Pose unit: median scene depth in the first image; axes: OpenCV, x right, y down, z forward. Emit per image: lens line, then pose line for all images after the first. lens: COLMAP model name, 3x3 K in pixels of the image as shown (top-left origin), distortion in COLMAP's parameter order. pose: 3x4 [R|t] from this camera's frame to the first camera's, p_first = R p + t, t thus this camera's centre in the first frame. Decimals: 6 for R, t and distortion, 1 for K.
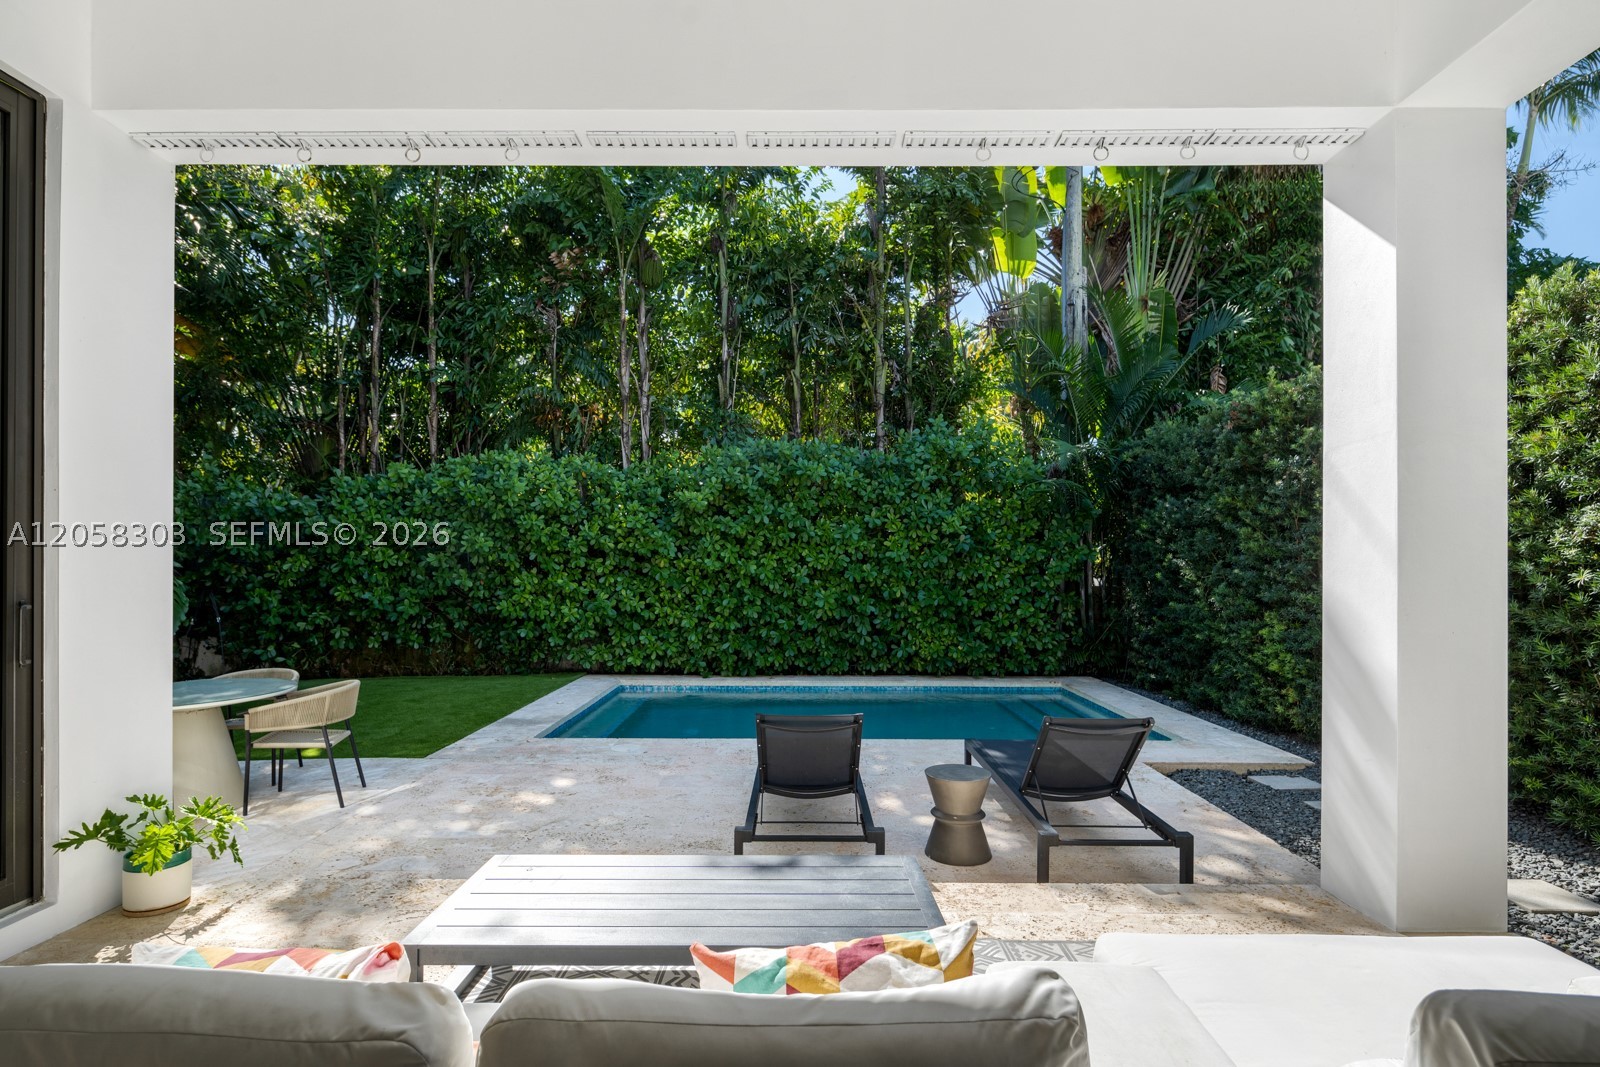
lens RADIAL K [[791.6, 0, 804.6], [0, 791.6, 561.8], [0, 0, 1]] dist [0.006415, -0.000919]
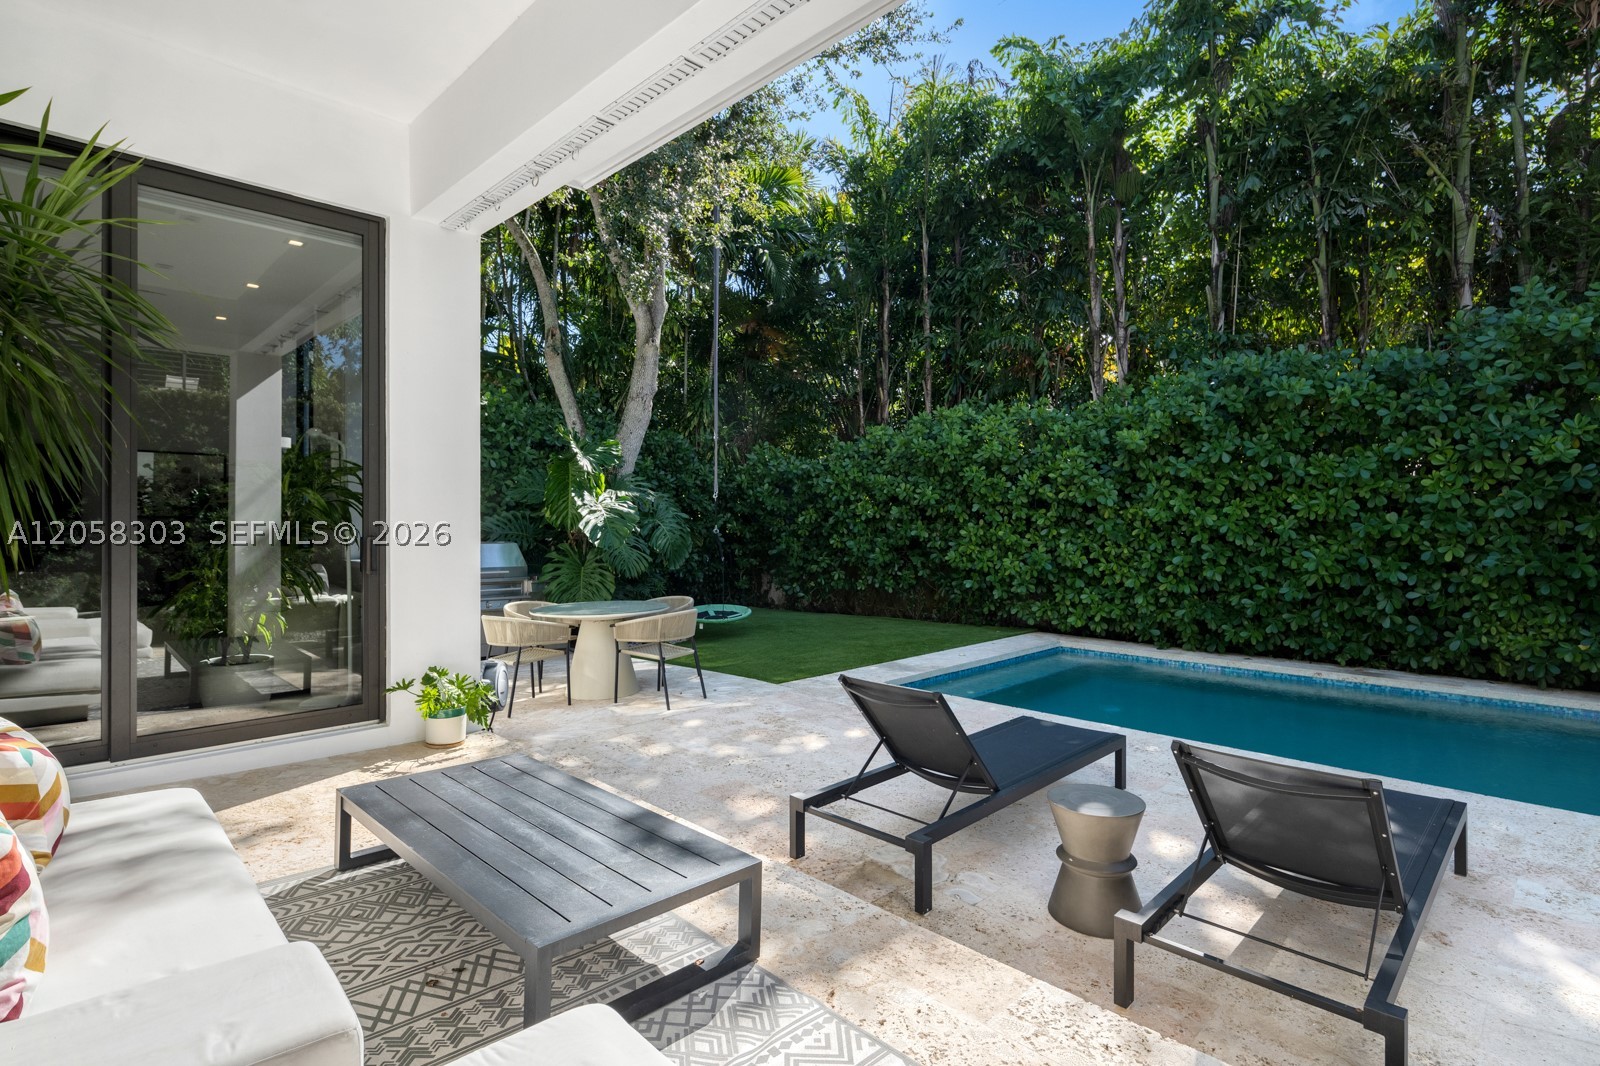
lens RADIAL K [[791.6, 0, 792.7], [0, 791.6, 522.2], [0, 0, 1]] dist [0.006415, -0.000919]
pose [[0.711522, -0.000156, -0.702664, 0.194434], [0.003097, 0.999991, 0.002915, 0.007458], [0.702657, -0.004250, 0.711516, 0.122669]]
